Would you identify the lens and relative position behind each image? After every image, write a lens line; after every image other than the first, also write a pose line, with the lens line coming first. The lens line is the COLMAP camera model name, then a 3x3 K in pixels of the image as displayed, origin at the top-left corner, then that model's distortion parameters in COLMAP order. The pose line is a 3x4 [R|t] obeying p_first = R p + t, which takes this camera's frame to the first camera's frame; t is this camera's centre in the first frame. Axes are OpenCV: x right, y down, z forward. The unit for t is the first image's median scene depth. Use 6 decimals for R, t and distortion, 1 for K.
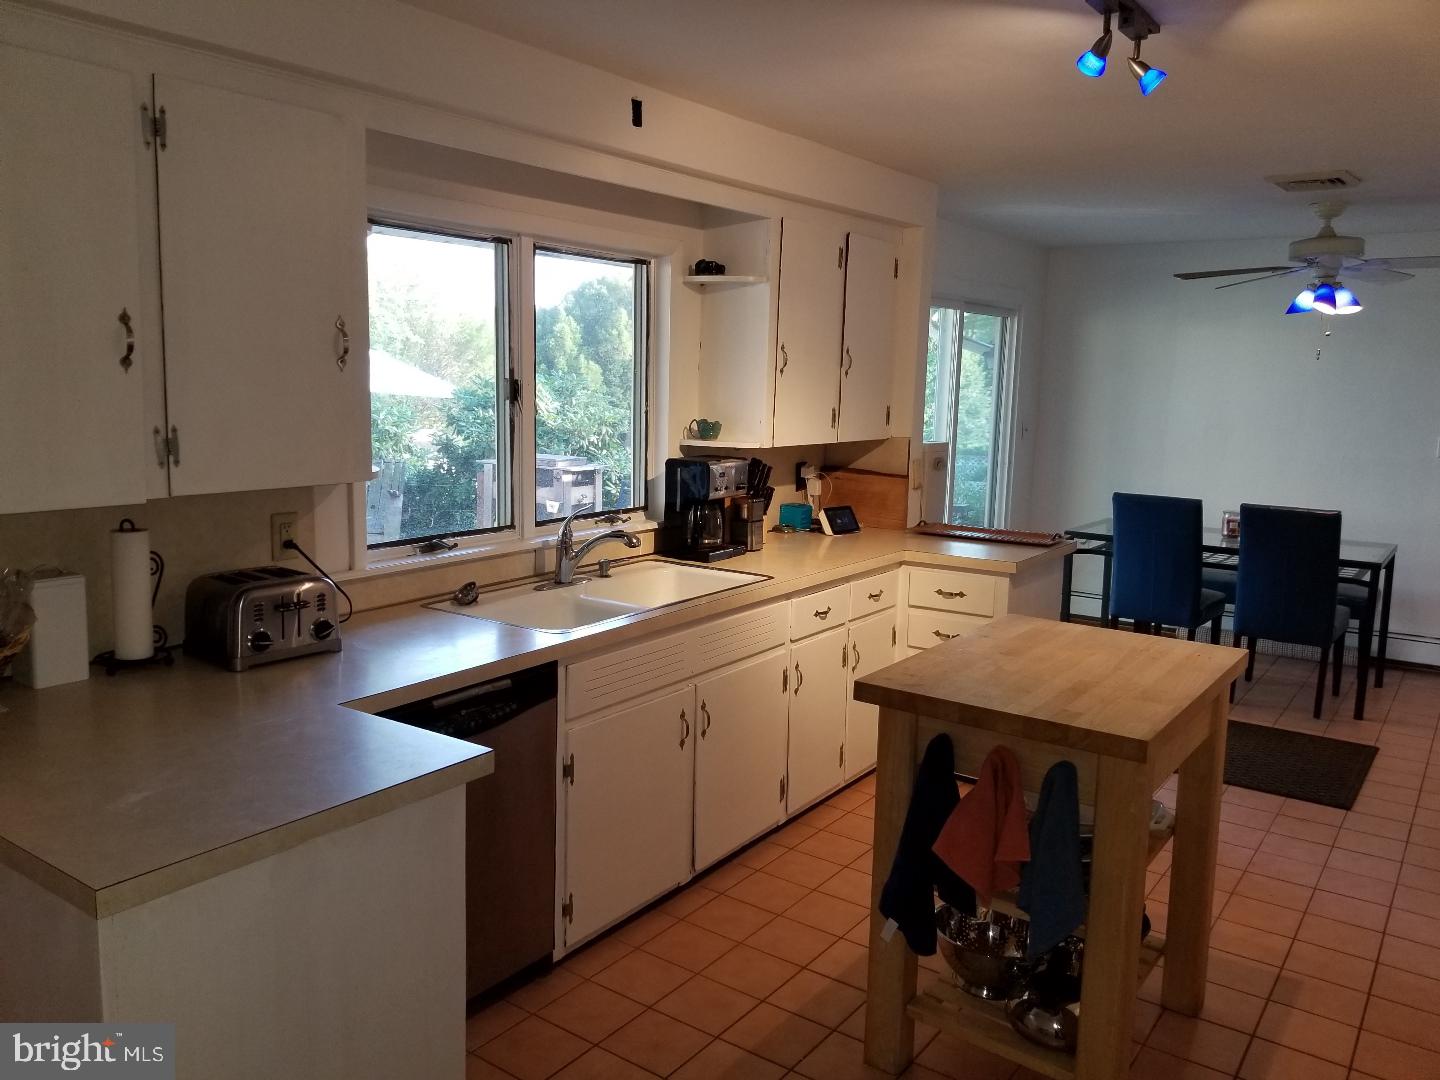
lens RADIAL K [[1125.4, 0, 698.6], [0, 1125.4, 518.0], [0, 0, 1]] dist [0.079529, -0.164535]
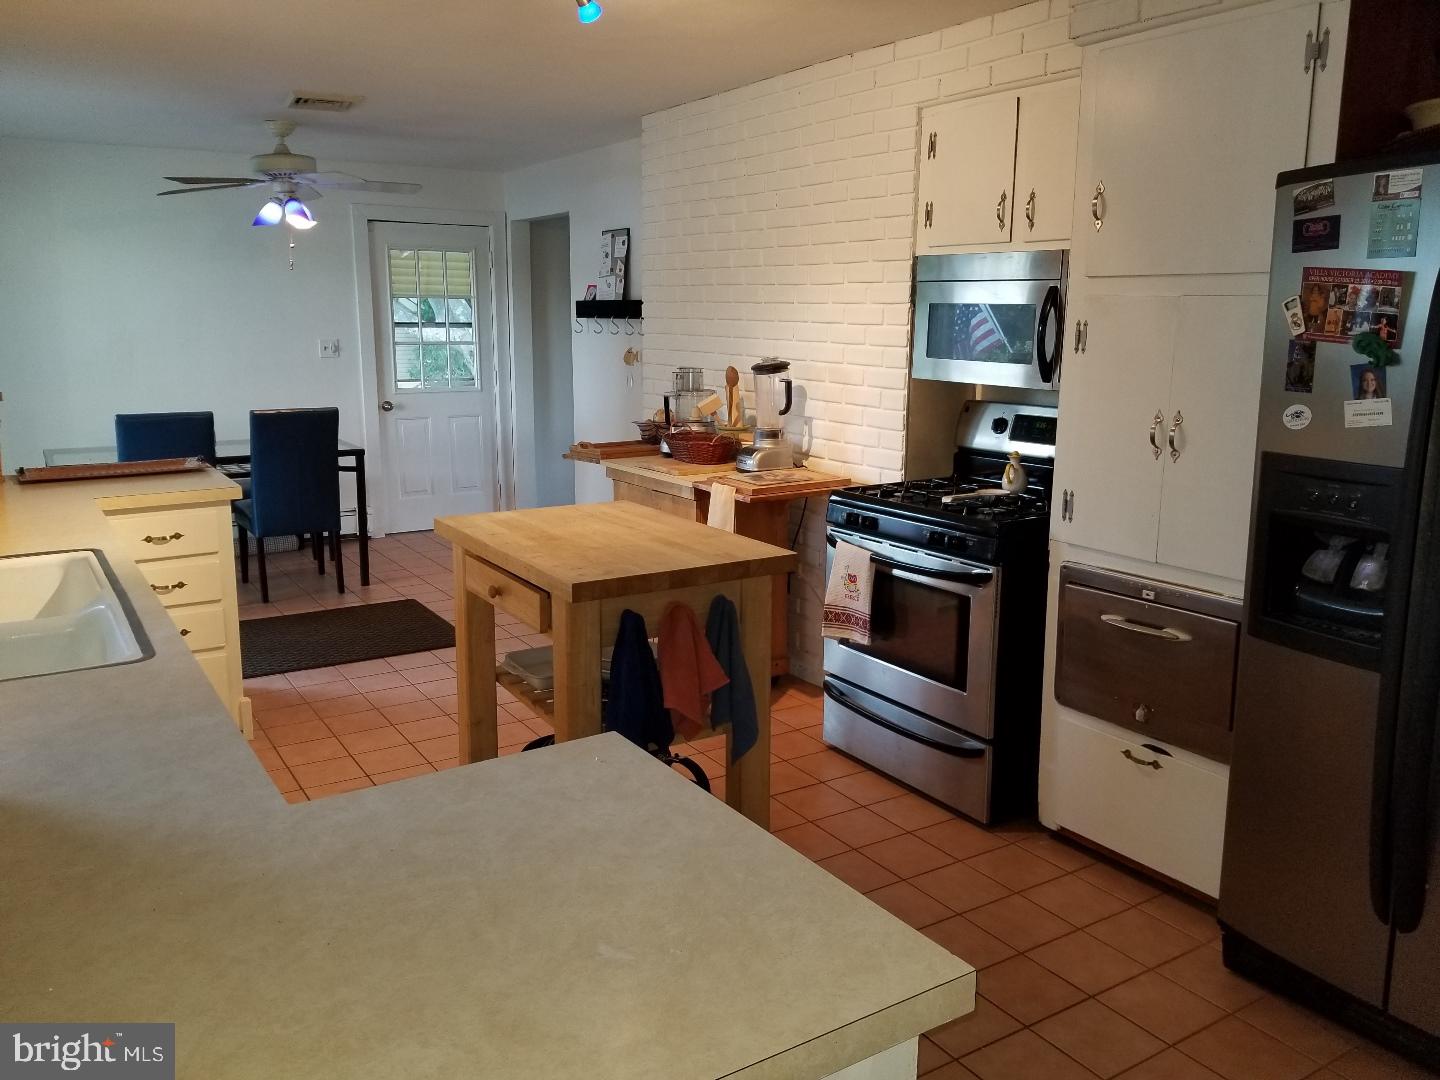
lens RADIAL K [[1125.4, 0, 698.6], [0, 1125.4, 518.0], [0, 0, 1]] dist [0.079529, -0.164535]
pose [[0.355751, -0.184997, 0.916088, -0.425514], [0.122300, 0.980999, 0.150611, -0.028606], [-0.926544, 0.058458, 0.371616, 0.308390]]
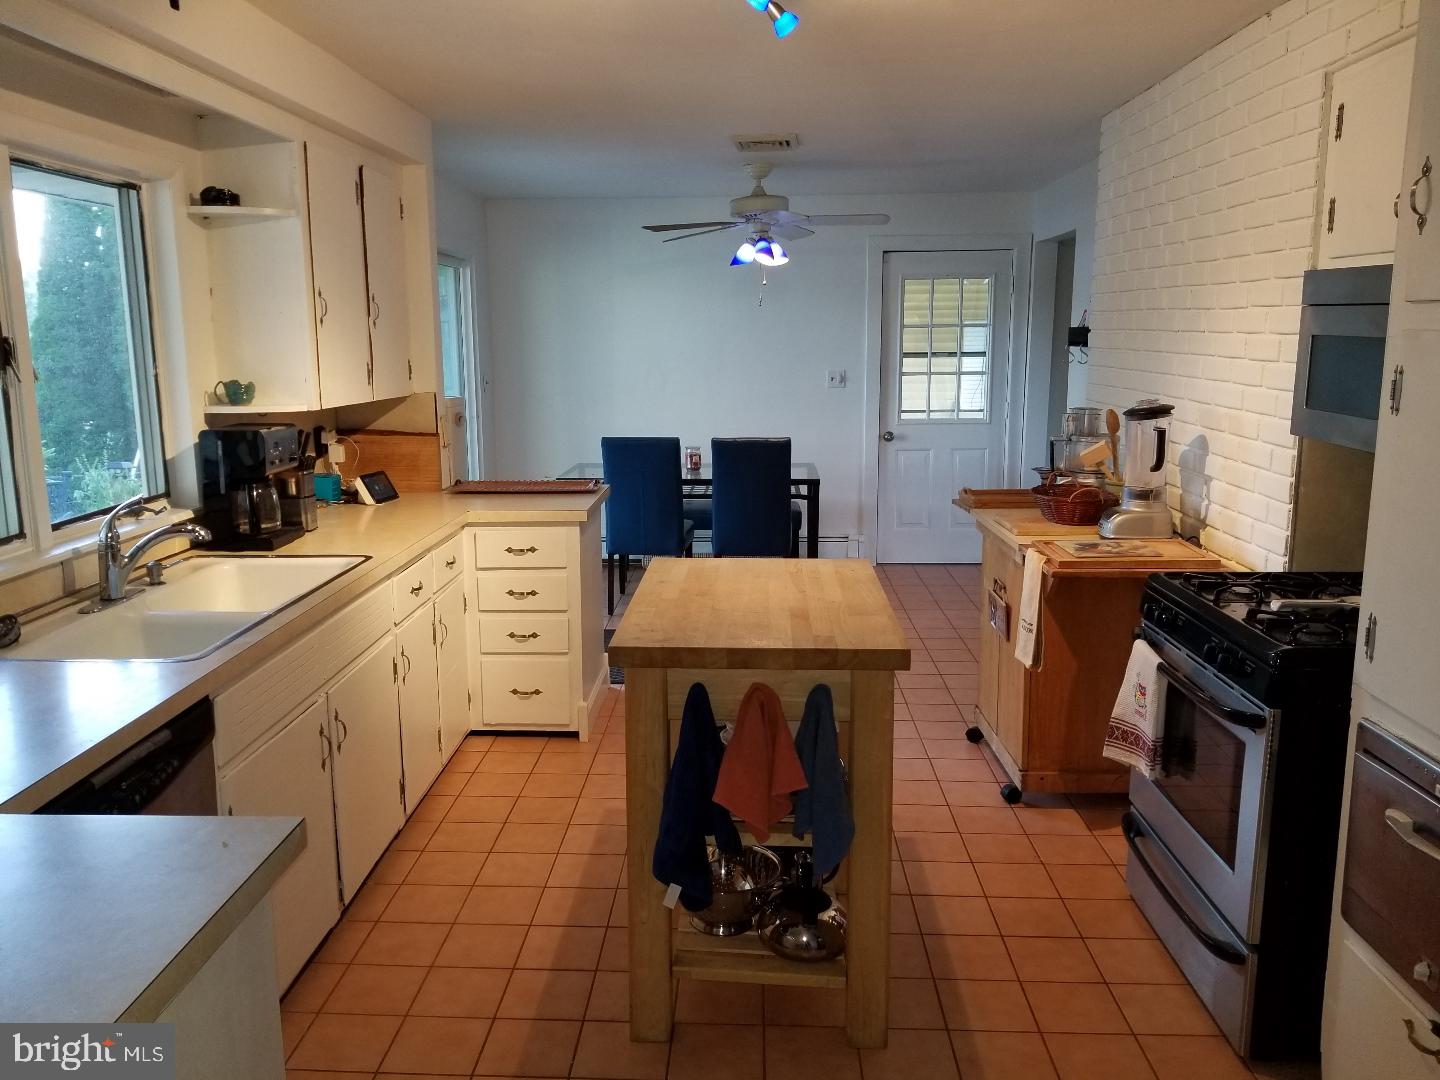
lens RADIAL K [[1125.4, 0, 698.6], [0, 1125.4, 518.0], [0, 0, 1]] dist [0.079529, -0.164535]
pose [[0.827812, -0.114084, 0.549283, -0.181754], [0.094470, 0.993471, 0.063966, -0.008202], [-0.552994, -0.001060, 0.833184, 0.112919]]
